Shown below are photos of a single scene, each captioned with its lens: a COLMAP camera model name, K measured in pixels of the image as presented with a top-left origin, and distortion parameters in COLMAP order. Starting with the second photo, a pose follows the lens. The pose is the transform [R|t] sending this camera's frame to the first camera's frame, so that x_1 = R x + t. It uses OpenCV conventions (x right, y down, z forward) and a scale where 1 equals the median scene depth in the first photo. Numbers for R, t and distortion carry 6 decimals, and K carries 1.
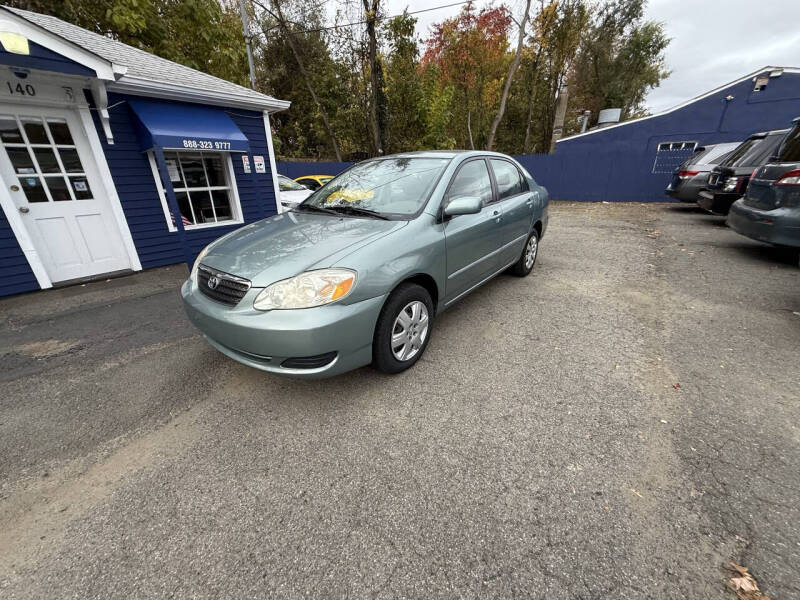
lens RADIAL K [[317.4, 0, 398.2], [0, 317.4, 301.8], [0, 0, 1]] dist [0.000462, -0.000259]
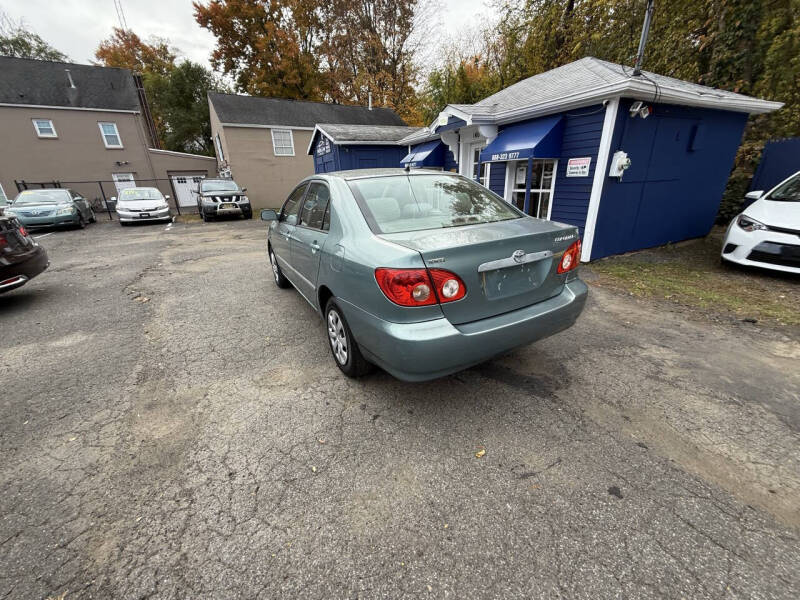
lens RADIAL K [[317.4, 0, 396.9], [0, 317.4, 302.2], [0, 0, 1]] dist [0.000462, -0.000259]
pose [[-0.382312, 0.366009, -0.848454, 0.927457], [-0.307855, 0.815297, 0.490425, -0.578476], [0.871242, 0.448696, -0.199020, 1.291455]]
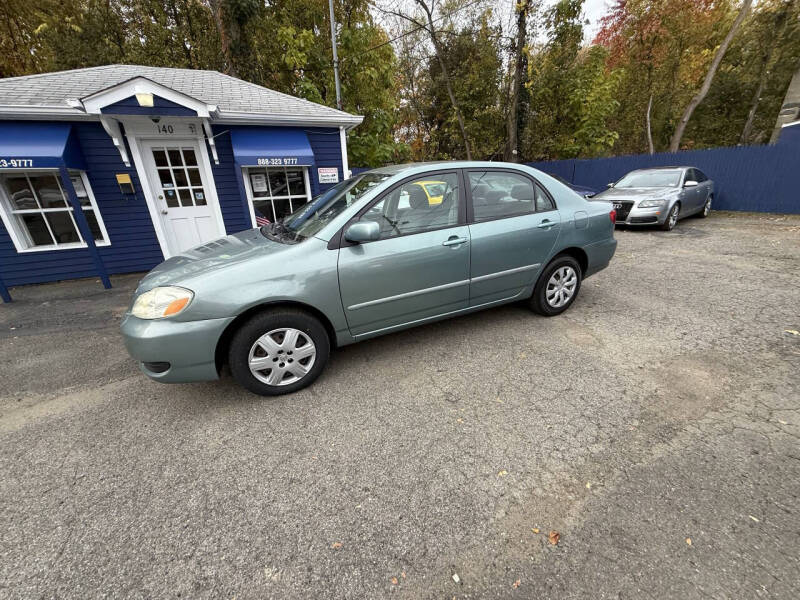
lens RADIAL K [[317.4, 0, 398.3], [0, 317.4, 302.2], [0, 0, 1]] dist [0.000462, -0.000259]
pose [[0.896235, 0.149444, -0.417648, 0.426178], [-0.150342, 0.988149, 0.030962, -0.091377], [0.417325, 0.035041, 0.908081, 0.150305]]
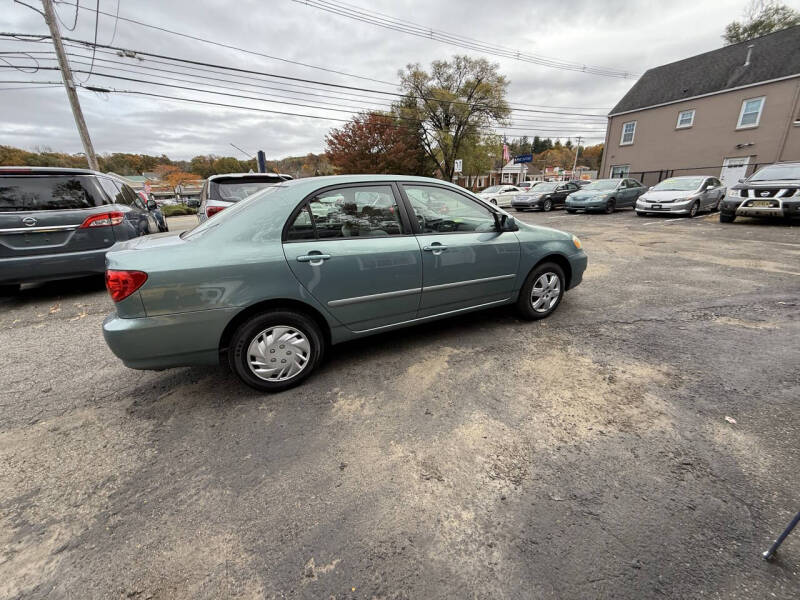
lens RADIAL K [[317.4, 0, 396.4], [0, 317.4, 303.6], [0, 0, 1]] dist [0.000462, -0.000259]
pose [[-0.896946, -0.088280, 0.433237, -0.341961], [0.222050, 0.757387, 0.614050, -0.654104], [-0.382336, 0.646971, -0.659733, 1.597661]]
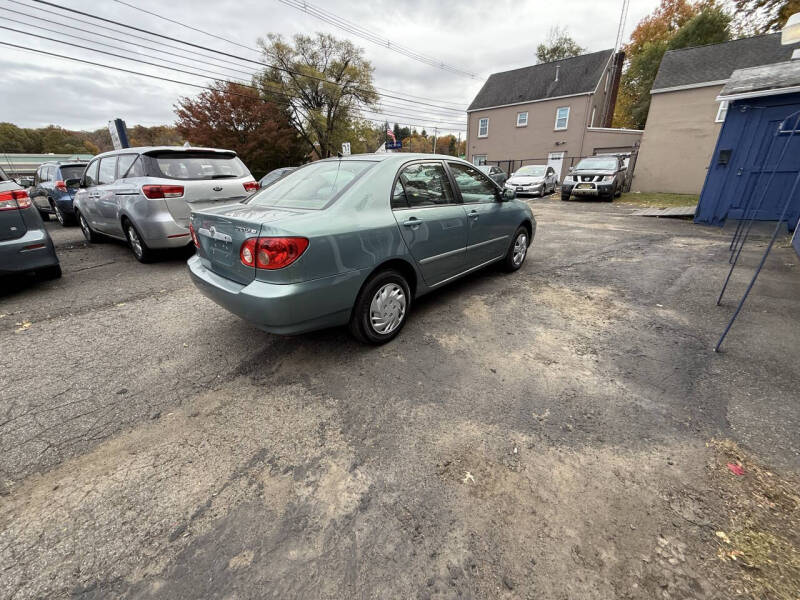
lens RADIAL K [[317.4, 0, 397.4], [0, 317.4, 303.5], [0, 0, 1]] dist [0.000462, -0.000259]
pose [[-0.996637, 0.018889, 0.079730, 0.032150], [0.069454, 0.711014, 0.699739, -0.753394], [-0.043472, 0.702924, -0.709935, 1.829379]]
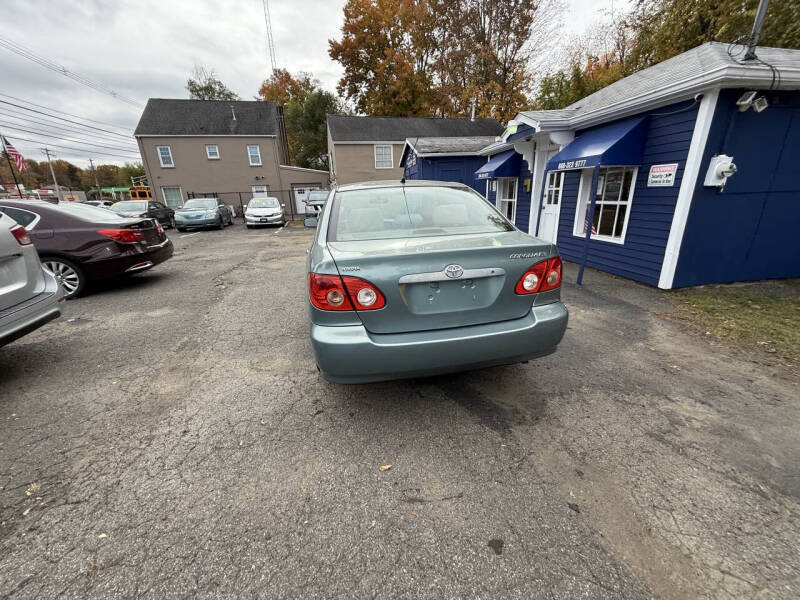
lens RADIAL K [[317.4, 0, 397.7], [0, 317.4, 302.6], [0, 0, 1]] dist [0.000462, -0.000259]
pose [[-0.648874, 0.288014, -0.704280, 0.810144], [-0.239773, 0.801039, 0.548493, -0.649597], [0.722130, 0.524771, -0.450716, 1.495700]]
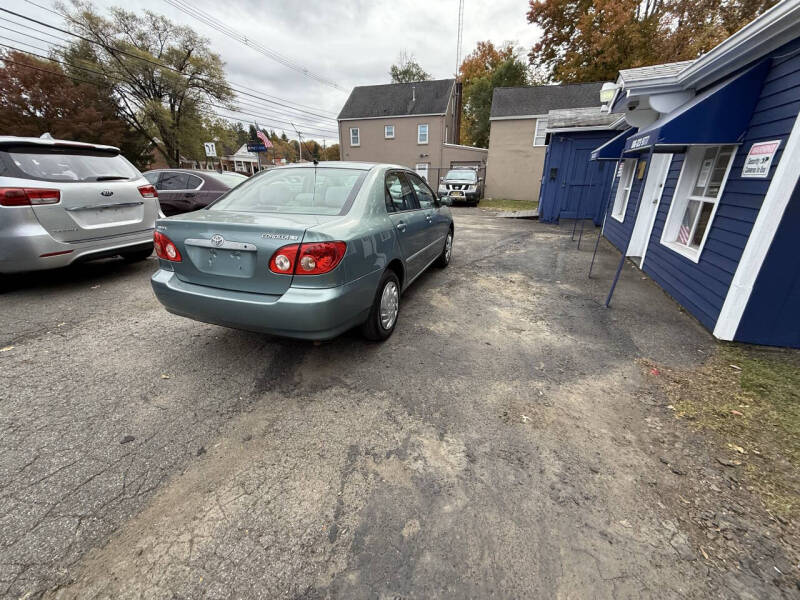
lens RADIAL K [[317.4, 0, 397.1], [0, 317.4, 303.6], [0, 0, 1]] dist [0.000462, -0.000259]
pose [[-0.948741, 0.137217, -0.284715, 0.302793], [-0.099958, 0.724328, 0.682171, -0.779669], [0.299833, 0.675663, -0.673483, 1.855402]]
